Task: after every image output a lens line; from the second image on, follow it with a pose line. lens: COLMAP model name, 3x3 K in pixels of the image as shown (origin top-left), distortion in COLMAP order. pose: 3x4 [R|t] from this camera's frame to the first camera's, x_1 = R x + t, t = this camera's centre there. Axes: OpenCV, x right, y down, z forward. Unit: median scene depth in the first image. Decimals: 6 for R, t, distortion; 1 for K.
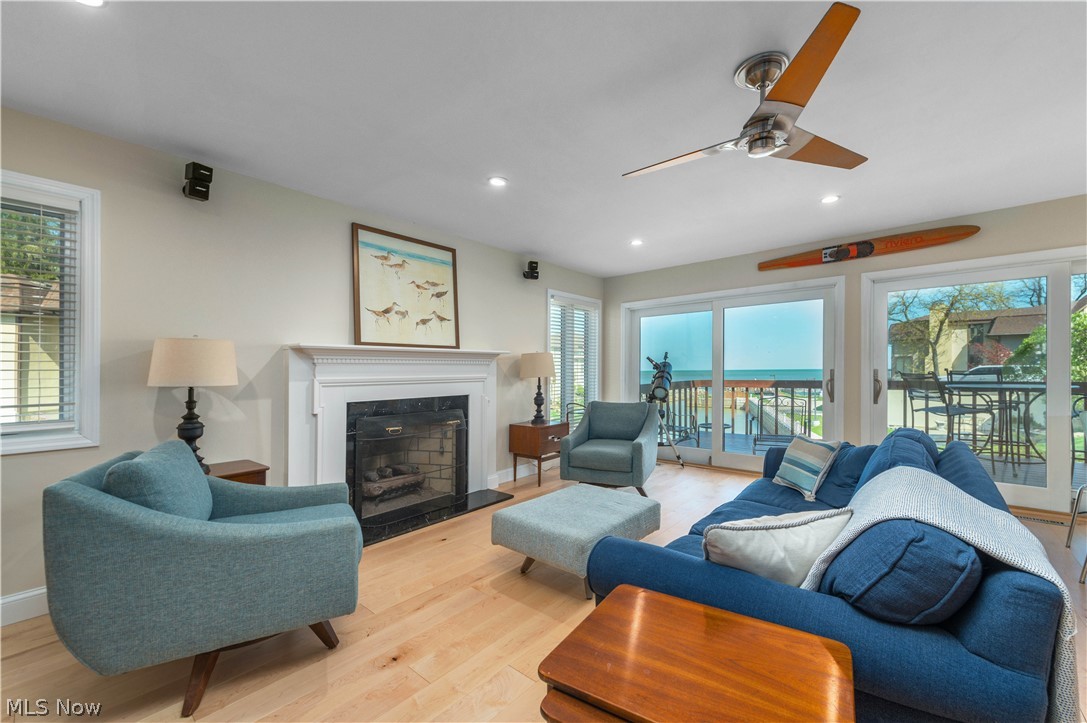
lens RADIAL K [[433.8, 0, 558.8], [0, 433.8, 366.2], [0, 0, 1]] dist [0.000132, -0.000290]
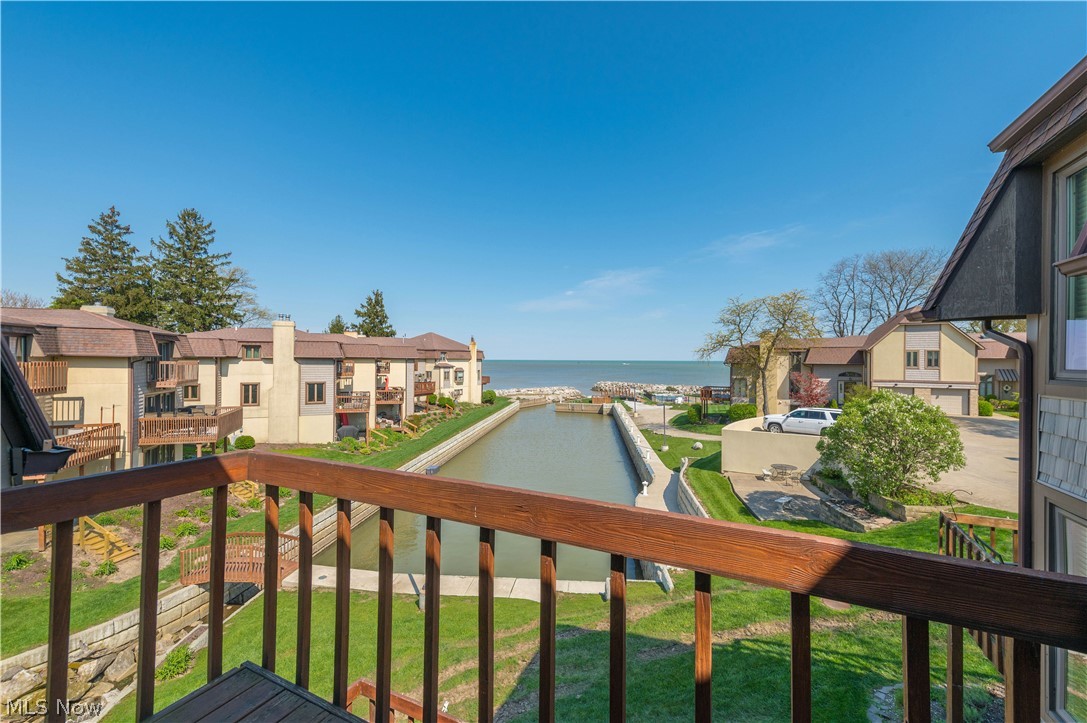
lens RADIAL K [[427.3, 0, 562.1], [0, 427.3, 358.3], [0, 0, 1]] dist [0.000735, -0.000230]
pose [[0.963943, 0.012425, 0.265817, 0.857574], [-0.014022, 0.999893, 0.004111, -0.698320], [-0.265738, -0.007690, 0.964015, 0.928519]]
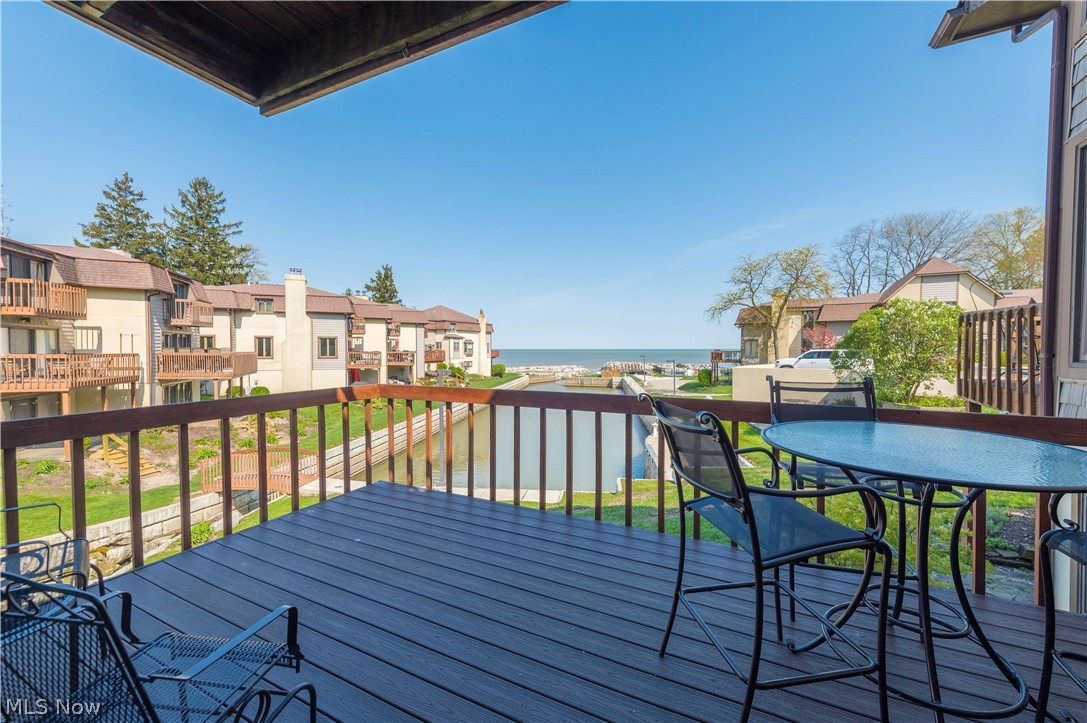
lens RADIAL K [[427.3, 0, 562.1], [0, 427.3, 358.3], [0, 0, 1]] dist [0.000735, -0.000230]
pose [[0.969269, 0.001994, 0.245997, 0.854719], [-0.009816, 0.999484, 0.030577, -0.036736], [-0.245809, -0.032052, 0.968788, 0.928420]]
